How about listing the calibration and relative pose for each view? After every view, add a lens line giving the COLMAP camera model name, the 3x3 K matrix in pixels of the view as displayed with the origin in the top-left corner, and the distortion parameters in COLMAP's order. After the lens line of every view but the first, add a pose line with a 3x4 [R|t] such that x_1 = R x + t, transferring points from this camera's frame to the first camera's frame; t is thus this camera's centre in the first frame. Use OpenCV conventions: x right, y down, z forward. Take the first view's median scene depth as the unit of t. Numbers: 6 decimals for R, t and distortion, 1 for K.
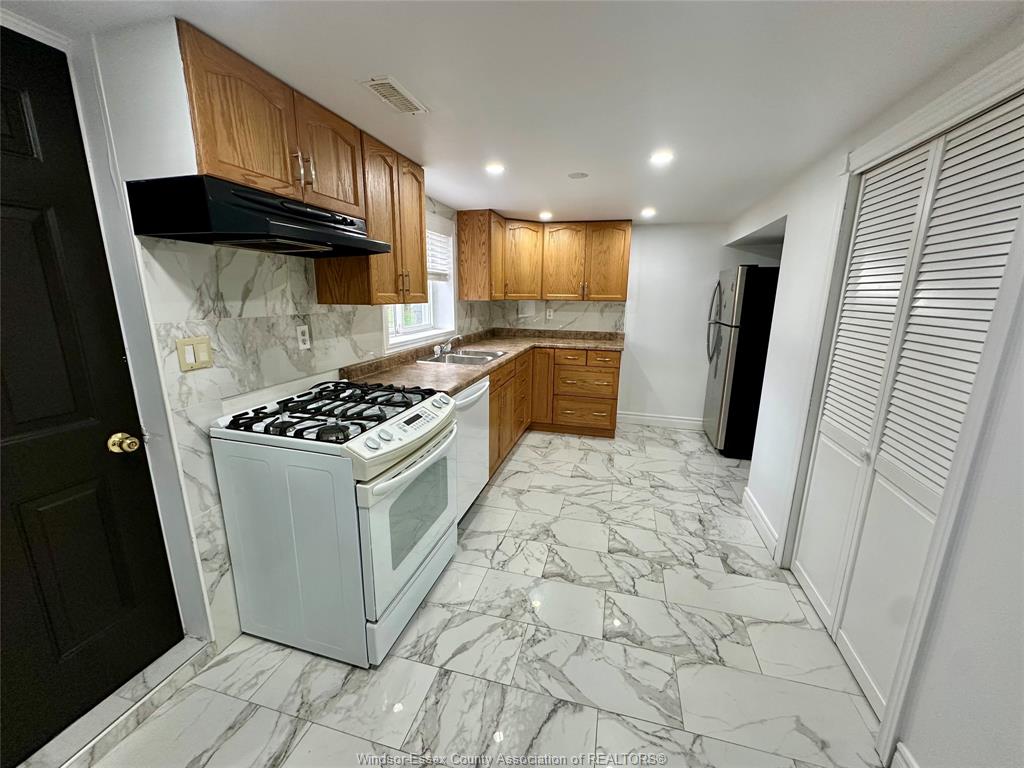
lens RADIAL K [[408.2, 0, 514.1], [0, 408.2, 384.8], [0, 0, 1]] dist [-0.000074, 0.000517]
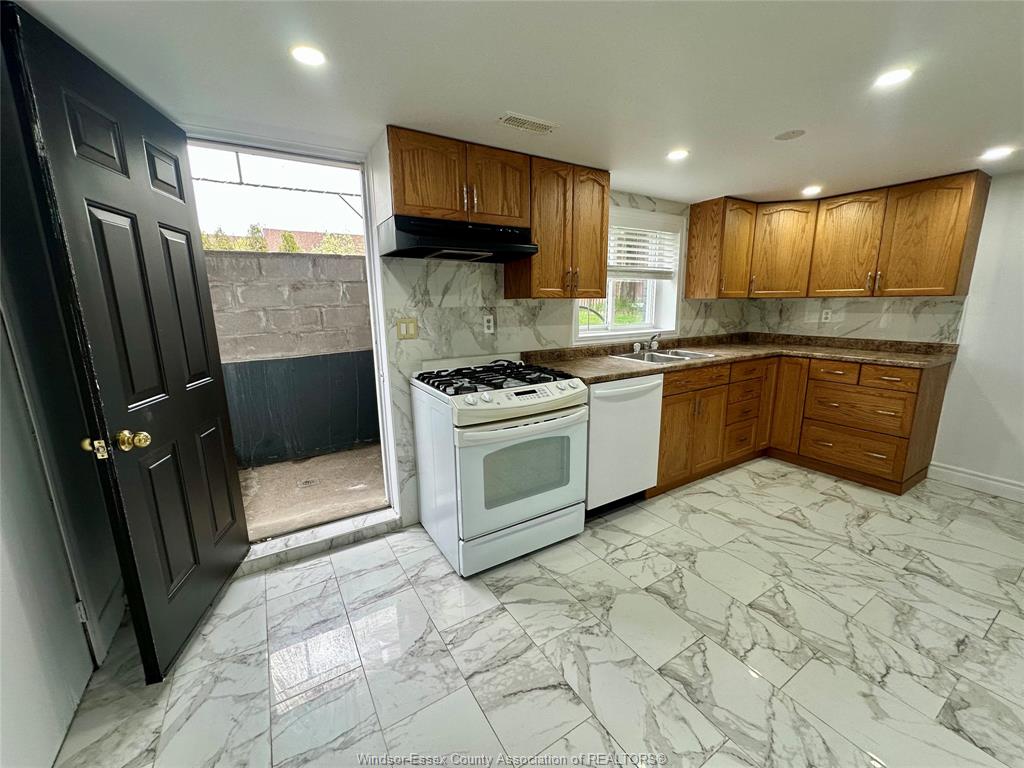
lens RADIAL K [[408.2, 0, 513.3], [0, 408.2, 384.1], [0, 0, 1]] dist [-0.000074, 0.000517]
pose [[0.729936, 0.115811, -0.673632, 0.385441], [-0.132623, 0.990809, 0.026633, 0.025280], [0.670525, 0.069899, 0.738586, 0.081255]]
